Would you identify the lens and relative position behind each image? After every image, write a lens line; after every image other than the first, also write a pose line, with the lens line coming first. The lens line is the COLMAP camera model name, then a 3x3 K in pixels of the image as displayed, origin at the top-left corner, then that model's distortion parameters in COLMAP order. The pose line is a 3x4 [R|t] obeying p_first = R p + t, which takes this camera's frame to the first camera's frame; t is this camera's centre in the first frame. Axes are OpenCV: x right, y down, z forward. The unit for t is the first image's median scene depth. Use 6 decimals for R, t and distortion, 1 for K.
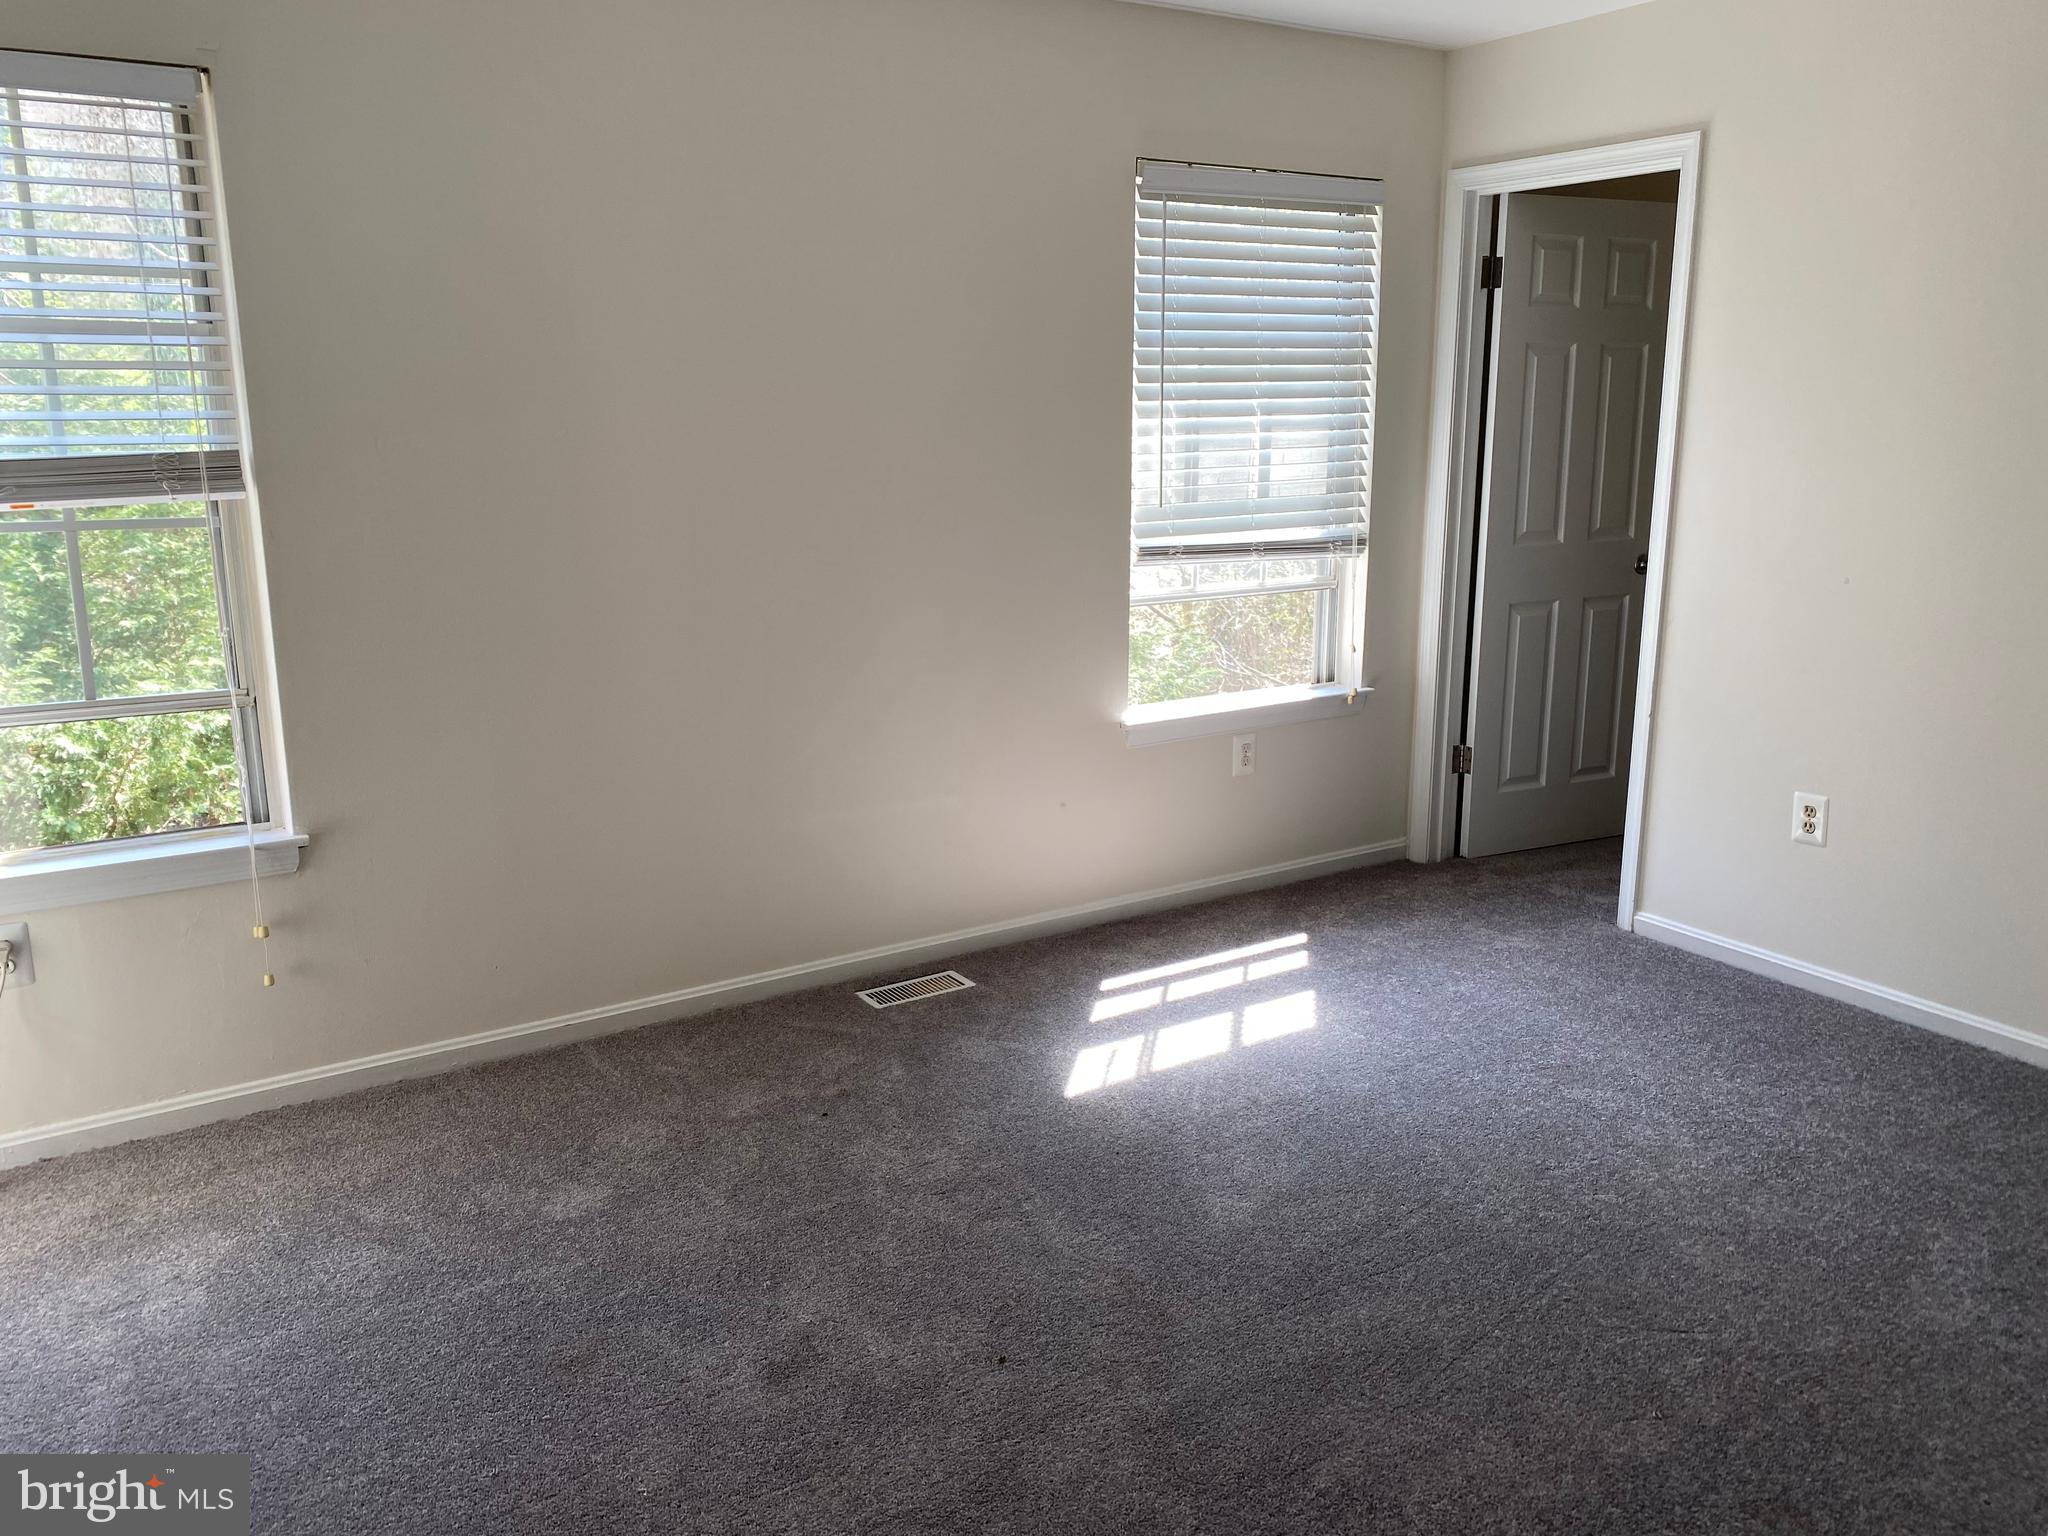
lens RADIAL K [[1627.8, 0, 1024.0], [0, 1627.8, 768.0], [0, 0, 1]] dist [0.094477, -0.129225]
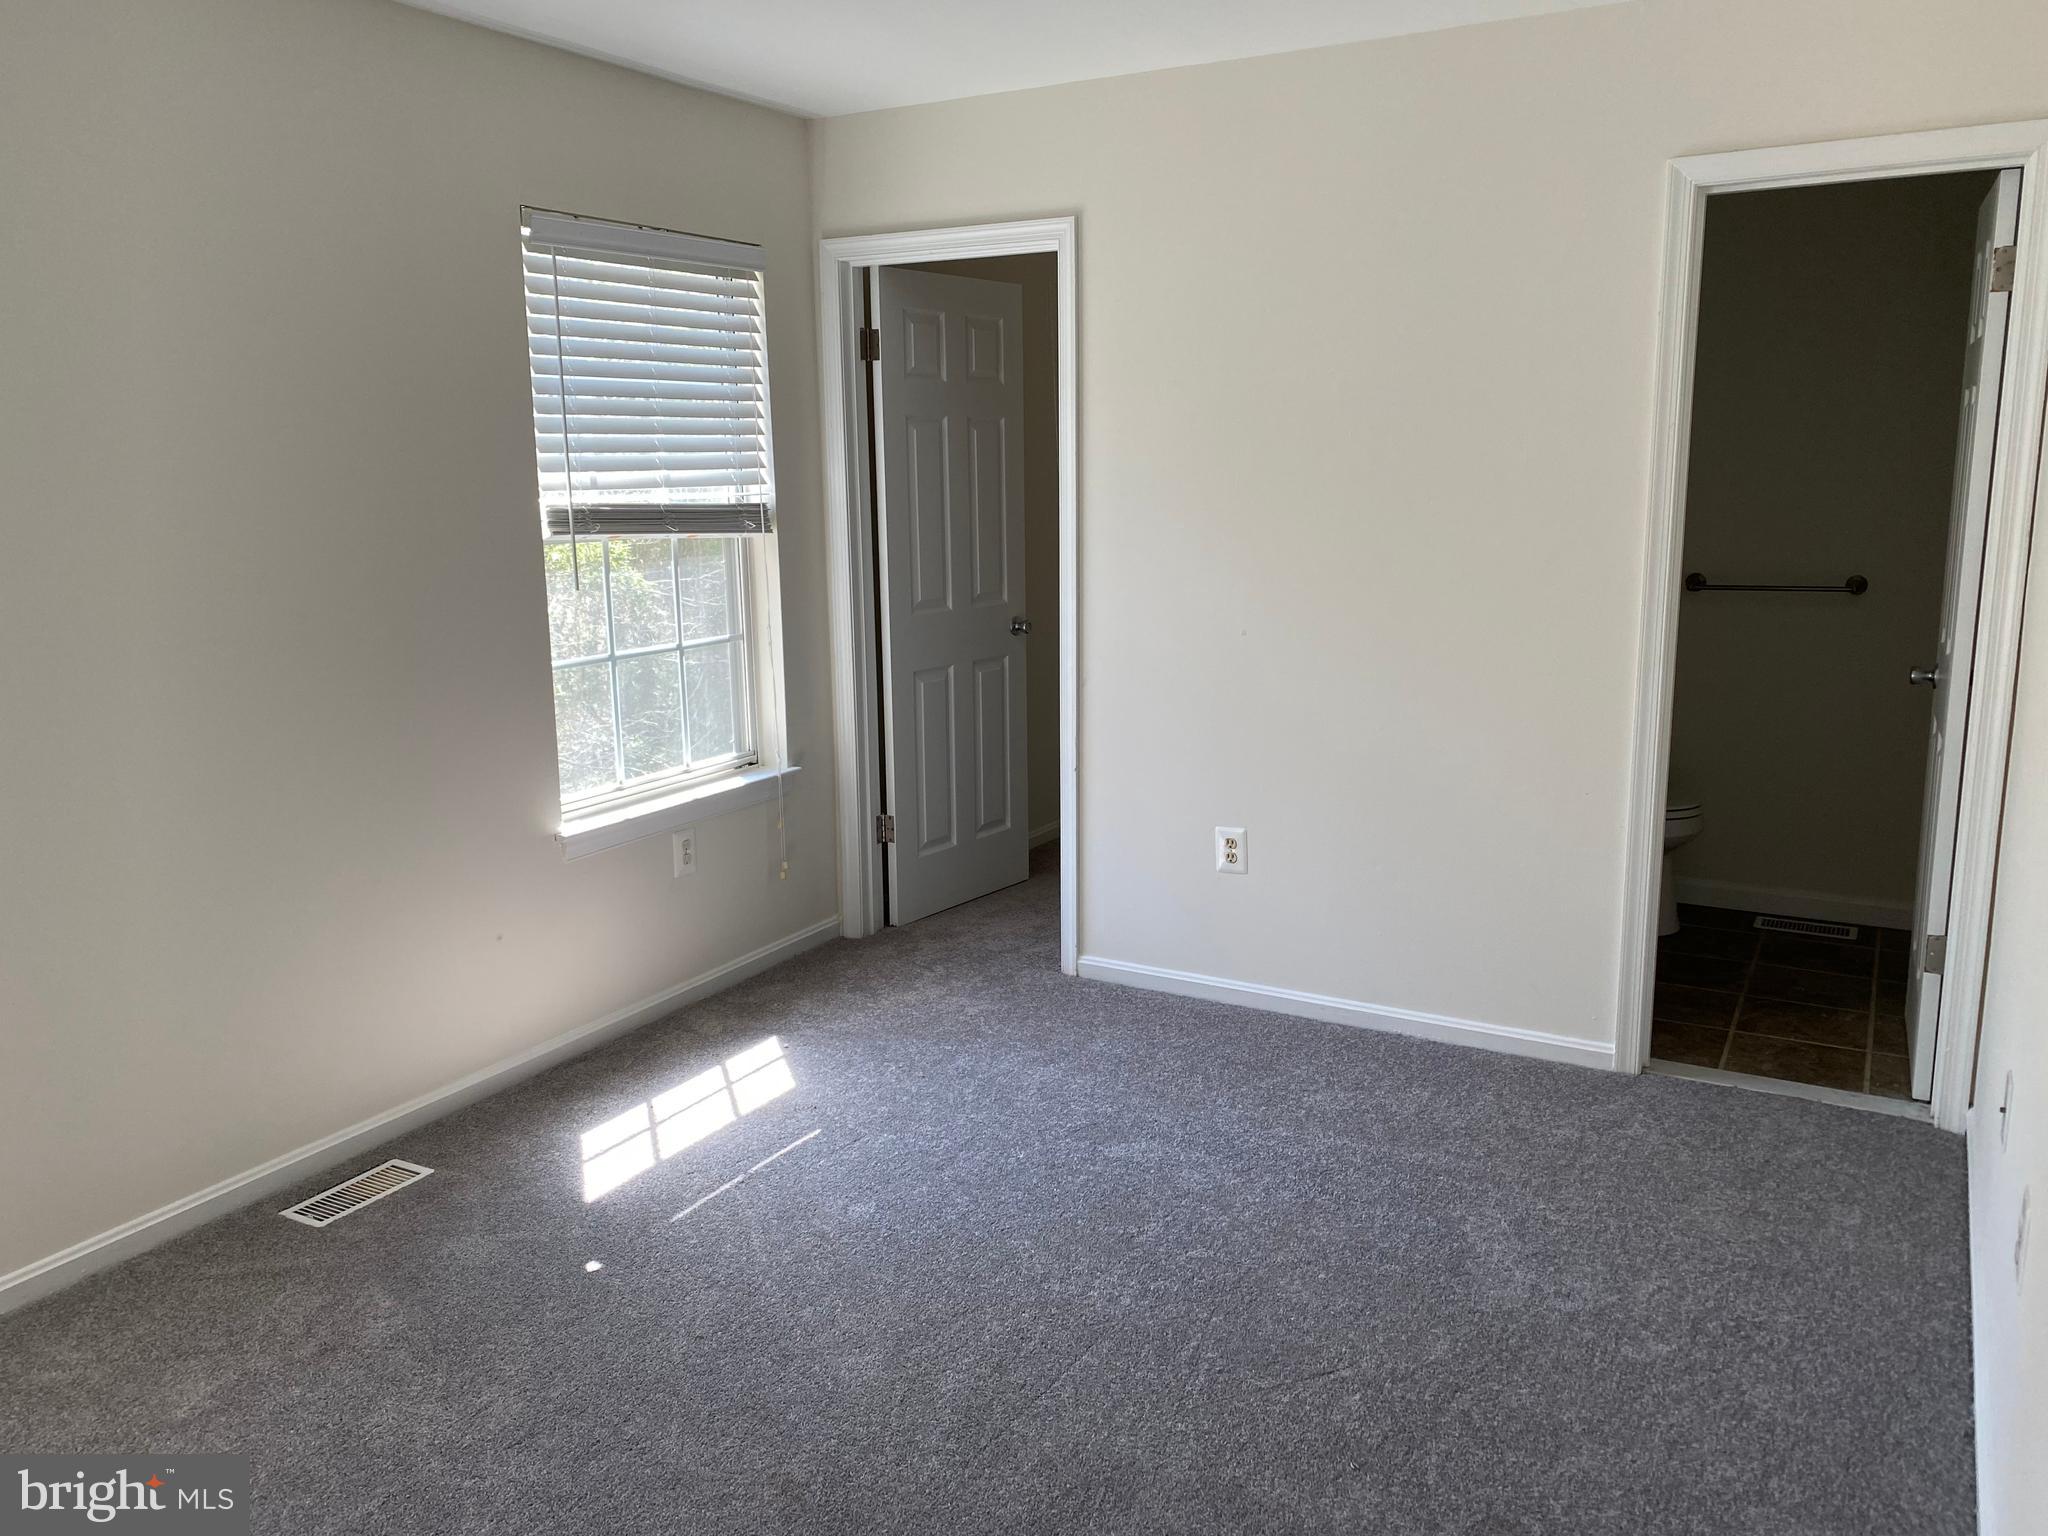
lens RADIAL K [[1627.8, 0, 1024.0], [0, 1627.8, 768.0], [0, 0, 1]] dist [0.094477, -0.129225]
pose [[0.882871, -0.100114, 0.458821, -0.127391], [0.115984, 0.993230, -0.006457, -0.030385], [-0.455068, 0.058917, 0.888505, 0.097838]]
